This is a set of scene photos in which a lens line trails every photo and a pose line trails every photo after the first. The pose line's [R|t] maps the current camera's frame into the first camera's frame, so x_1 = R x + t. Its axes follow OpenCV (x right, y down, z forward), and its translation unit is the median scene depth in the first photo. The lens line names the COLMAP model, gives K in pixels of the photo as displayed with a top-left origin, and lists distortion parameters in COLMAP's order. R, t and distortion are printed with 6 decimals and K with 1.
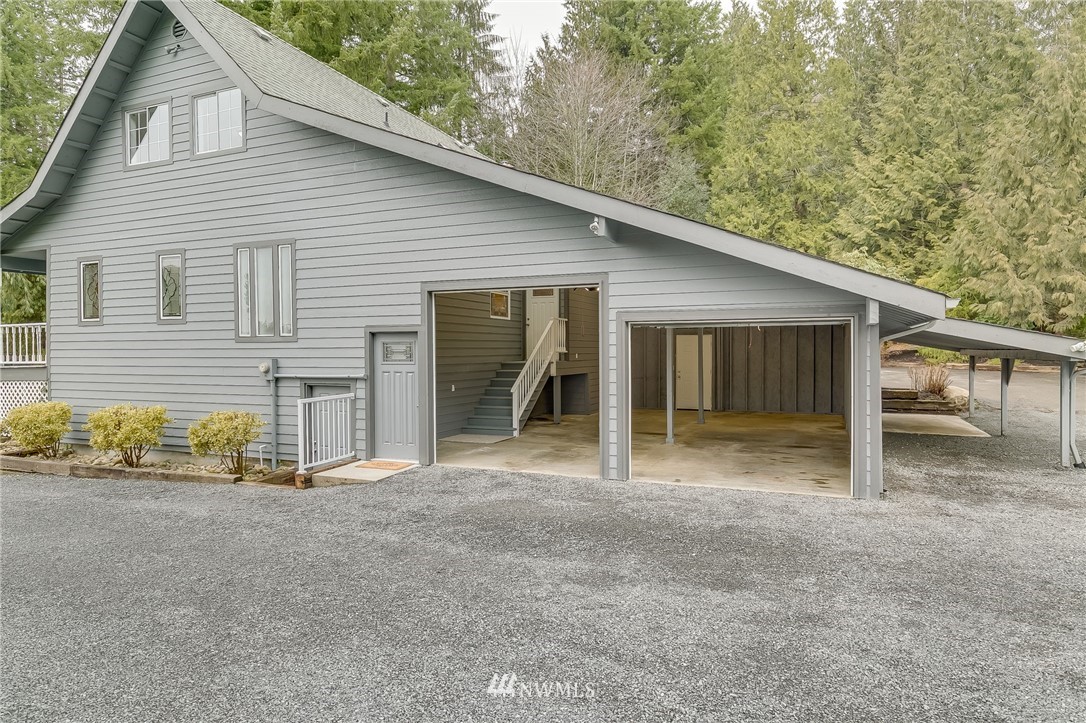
lens RADIAL K [[628.8, 0, 543.0], [0, 628.8, 361.5], [0, 0, 1]] dist [0.005208, 0.000878]
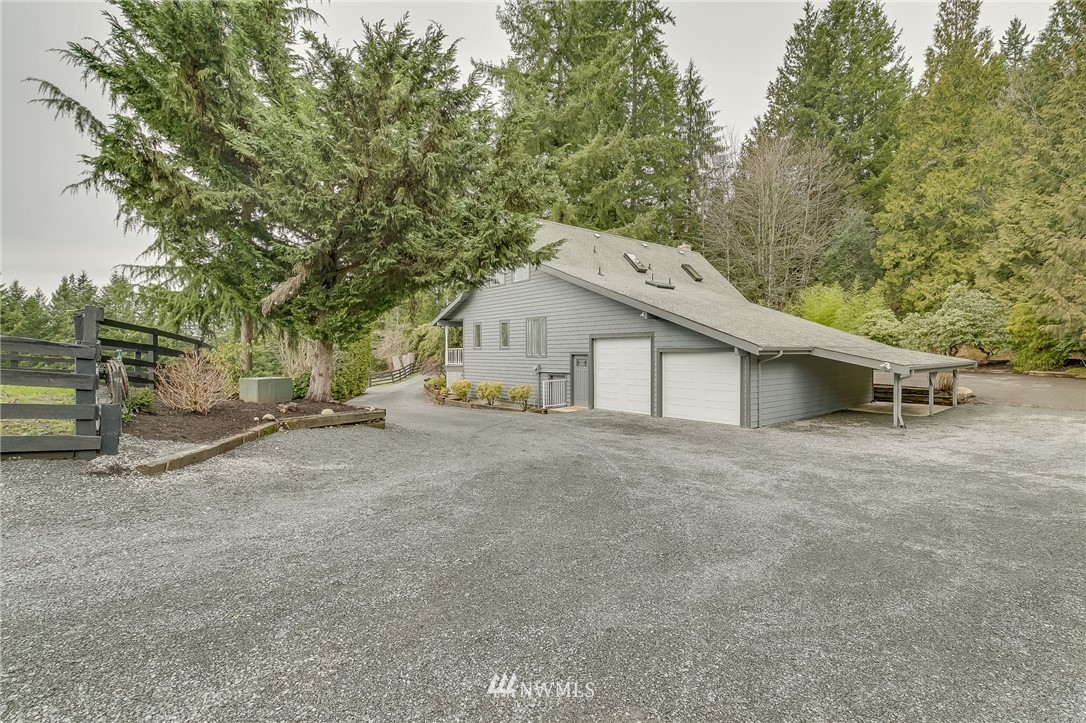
lens RADIAL K [[505.8, 0, 538.7], [0, 505.8, 359.2], [0, 0, 1]] dist [-0.002180, -0.000411]
pose [[0.882180, 0.008050, -0.470843, 0.415081], [-0.009055, 0.999959, 0.000129, -0.020925], [0.470825, 0.004150, 0.882217, -0.615953]]
